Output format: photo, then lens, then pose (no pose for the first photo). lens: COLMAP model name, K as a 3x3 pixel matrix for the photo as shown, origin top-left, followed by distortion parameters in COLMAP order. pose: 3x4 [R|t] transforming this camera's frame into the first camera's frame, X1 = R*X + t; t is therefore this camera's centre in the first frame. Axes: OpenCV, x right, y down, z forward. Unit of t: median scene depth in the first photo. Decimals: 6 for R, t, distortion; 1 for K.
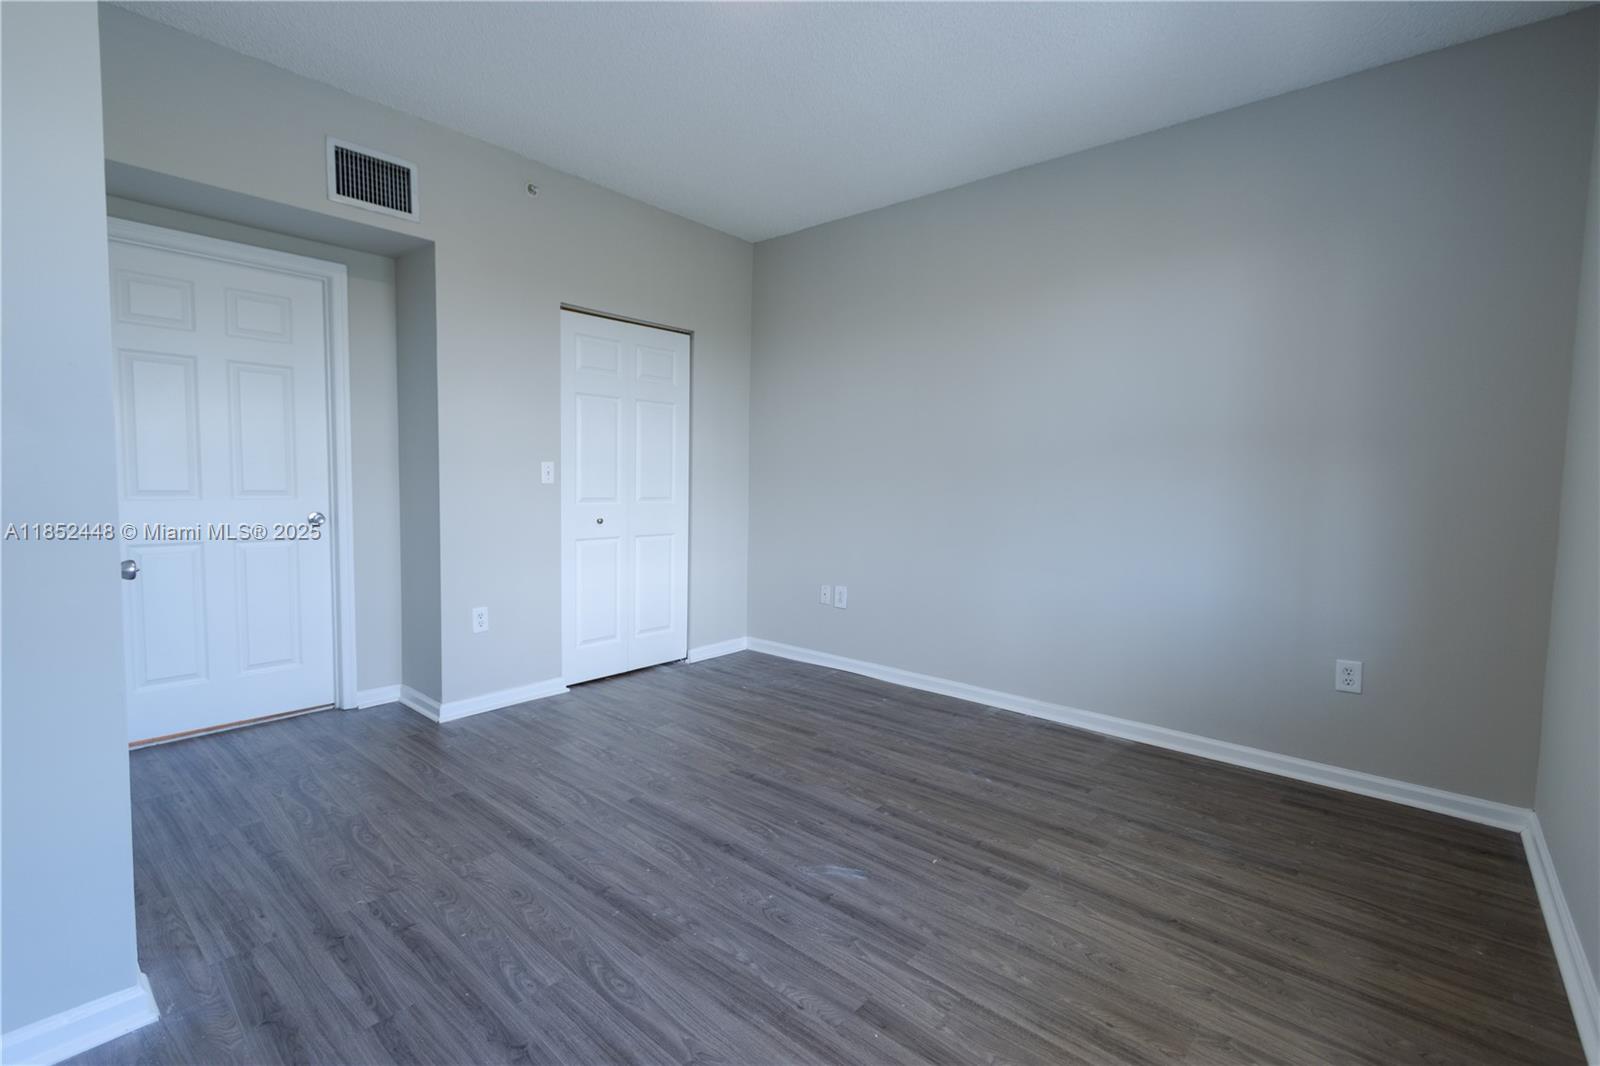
lens RADIAL K [[728.4, 0, 789.8], [0, 728.4, 527.7], [0, 0, 1]] dist [0.014644, -0.006983]
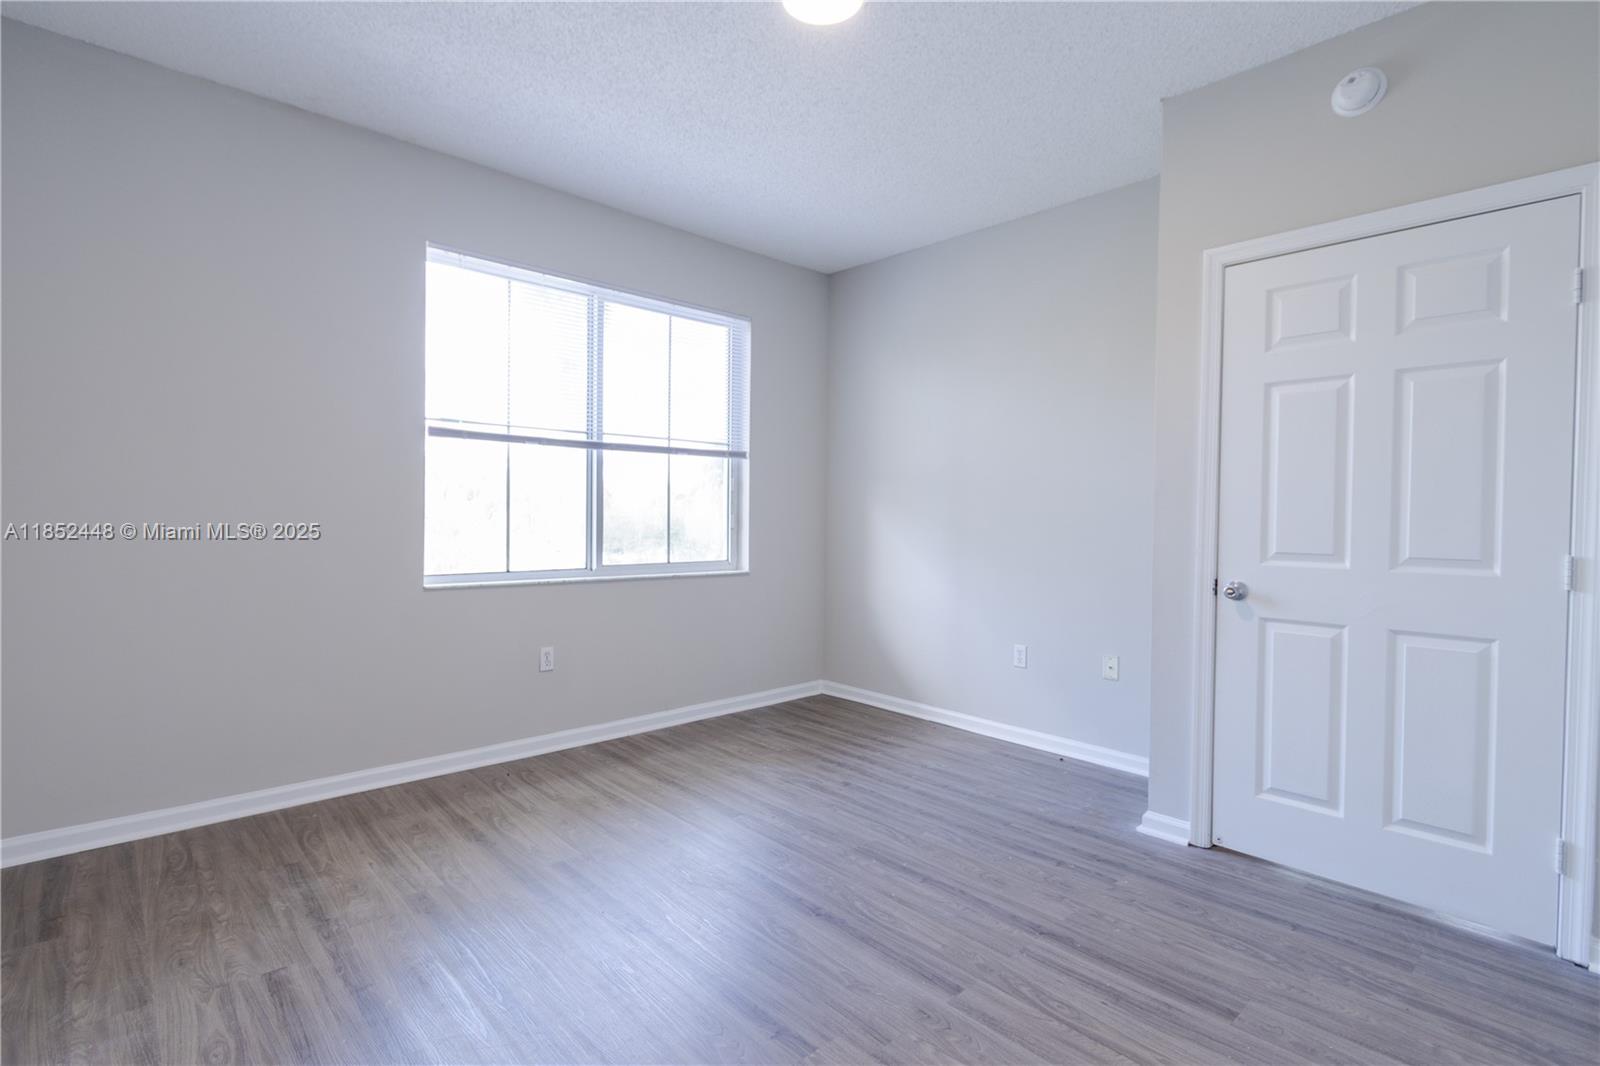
lens RADIAL K [[728.4, 0, 789.8], [0, 728.4, 527.7], [0, 0, 1]] dist [0.014644, -0.006983]
pose [[-0.993219, -0.033948, 0.111192, -0.148499], [-0.023771, 0.995511, 0.091610, -0.145935], [-0.113803, 0.088345, -0.989568, 2.040085]]
